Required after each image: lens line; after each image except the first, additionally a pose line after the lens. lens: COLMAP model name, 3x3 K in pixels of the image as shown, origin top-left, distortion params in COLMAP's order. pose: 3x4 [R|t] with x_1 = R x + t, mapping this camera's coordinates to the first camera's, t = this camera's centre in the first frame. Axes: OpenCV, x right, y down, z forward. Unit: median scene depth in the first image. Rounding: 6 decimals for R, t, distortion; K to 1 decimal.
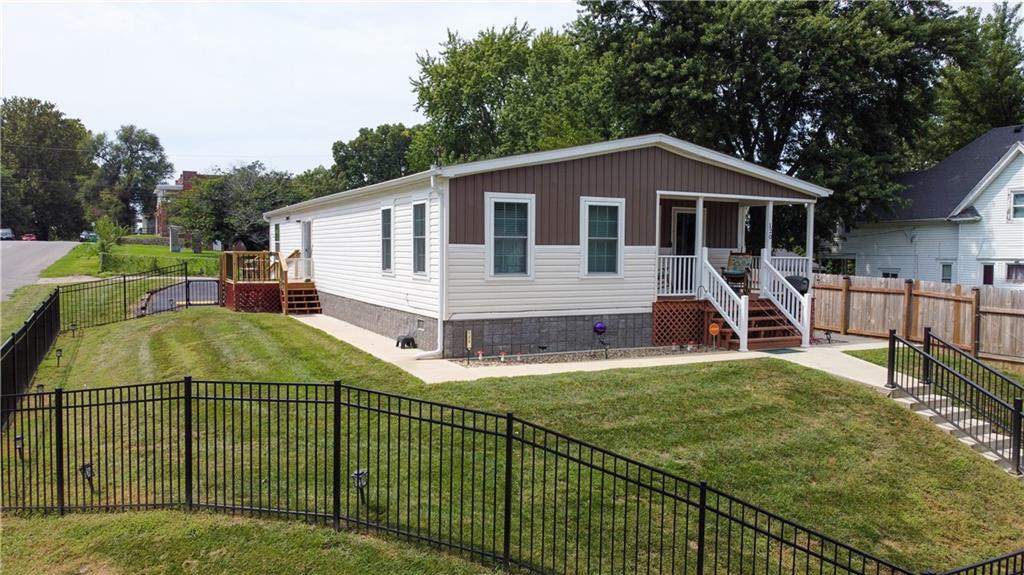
lens RADIAL K [[762.5, 0, 515.0], [0, 762.5, 284.2], [0, 0, 1]] dist [0.027525, 0.001362]
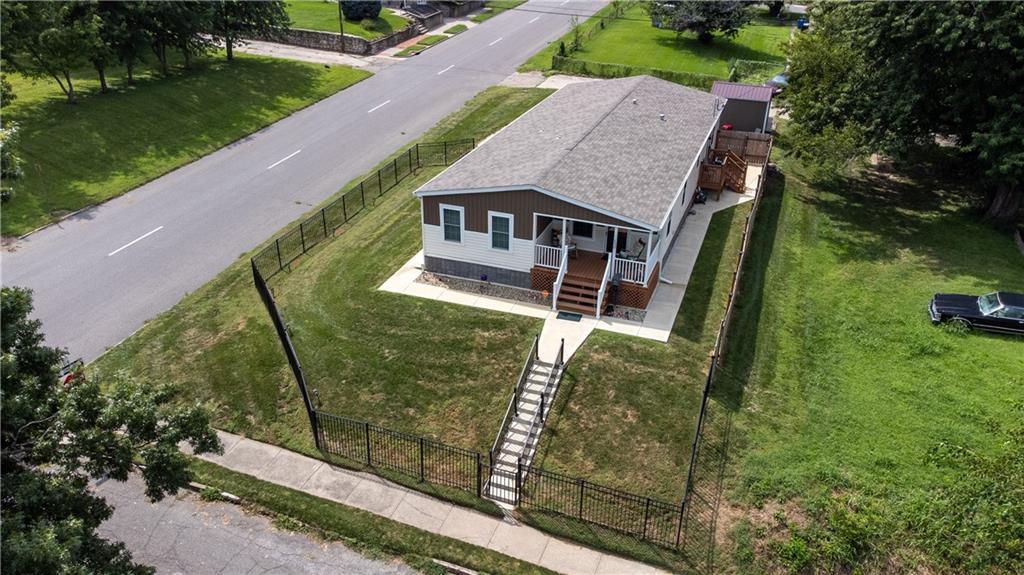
lens RADIAL K [[762.5, 0, 514.3], [0, 762.5, 282.7], [0, 0, 1]] dist [0.027525, 0.001362]
pose [[0.690210, 0.327019, -0.645499, 1.391505], [-0.040161, 0.907992, 0.417058, -0.732818], [0.722494, -0.261933, 0.639838, -0.236534]]
